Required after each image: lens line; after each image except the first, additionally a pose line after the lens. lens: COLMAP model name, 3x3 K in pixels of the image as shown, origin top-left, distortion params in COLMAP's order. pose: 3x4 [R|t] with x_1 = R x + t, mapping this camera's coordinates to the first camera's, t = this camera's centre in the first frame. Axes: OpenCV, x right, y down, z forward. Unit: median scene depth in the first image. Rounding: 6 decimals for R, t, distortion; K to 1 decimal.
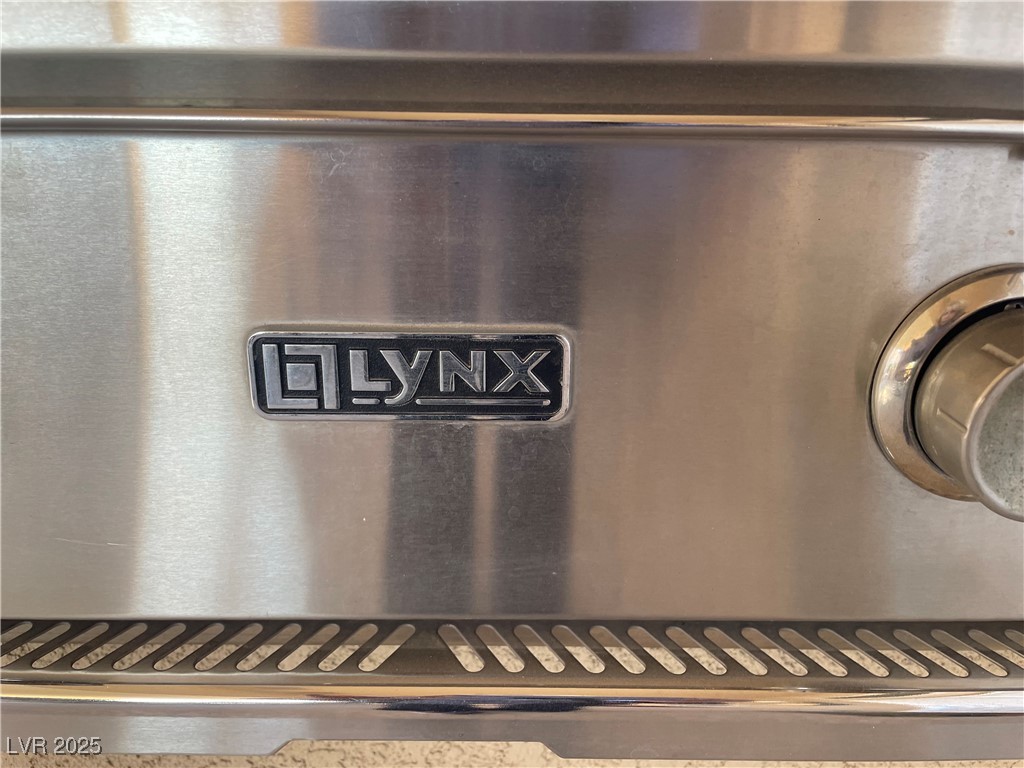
lens RADIAL K [[775.5, 0, 511.9], [0, 775.5, 383.1], [0, 0, 1]] dist [0.072573, -0.093111]
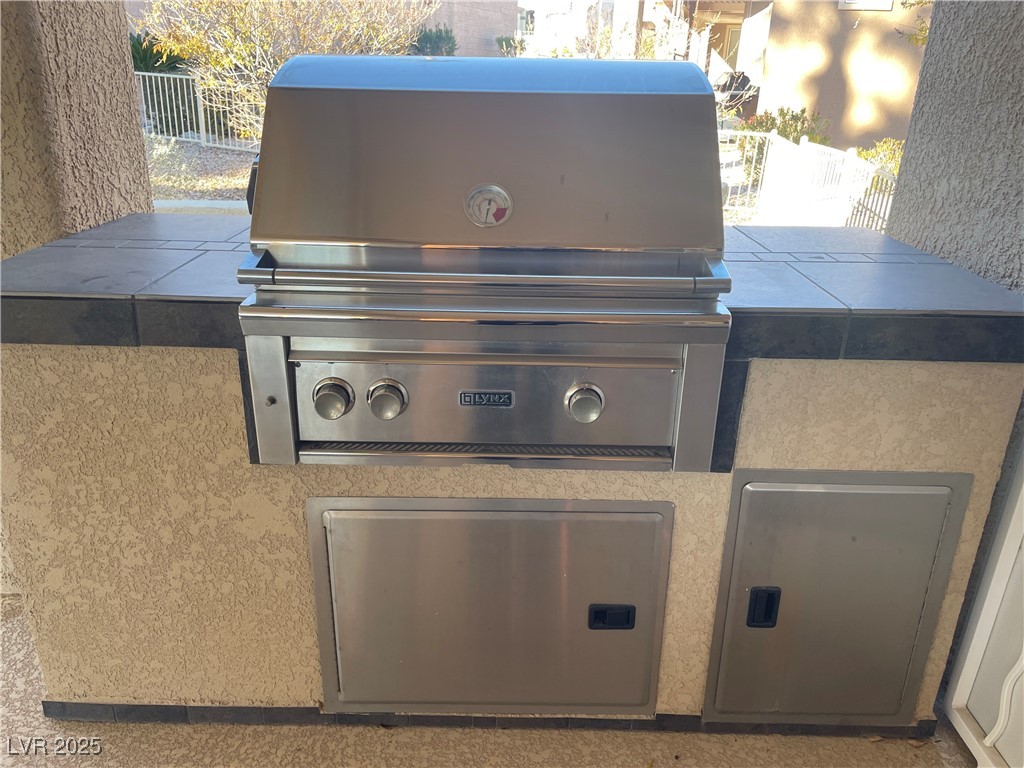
lens RADIAL K [[775.5, 0, 511.2], [0, 775.5, 383.1], [0, 0, 1]] dist [0.072573, -0.093111]
pose [[0.999943, 0.005754, 0.008989, 0.006500], [-0.005634, 0.999896, -0.013278, -0.052213], [-0.009064, 0.013226, 0.999871, -4.897868]]
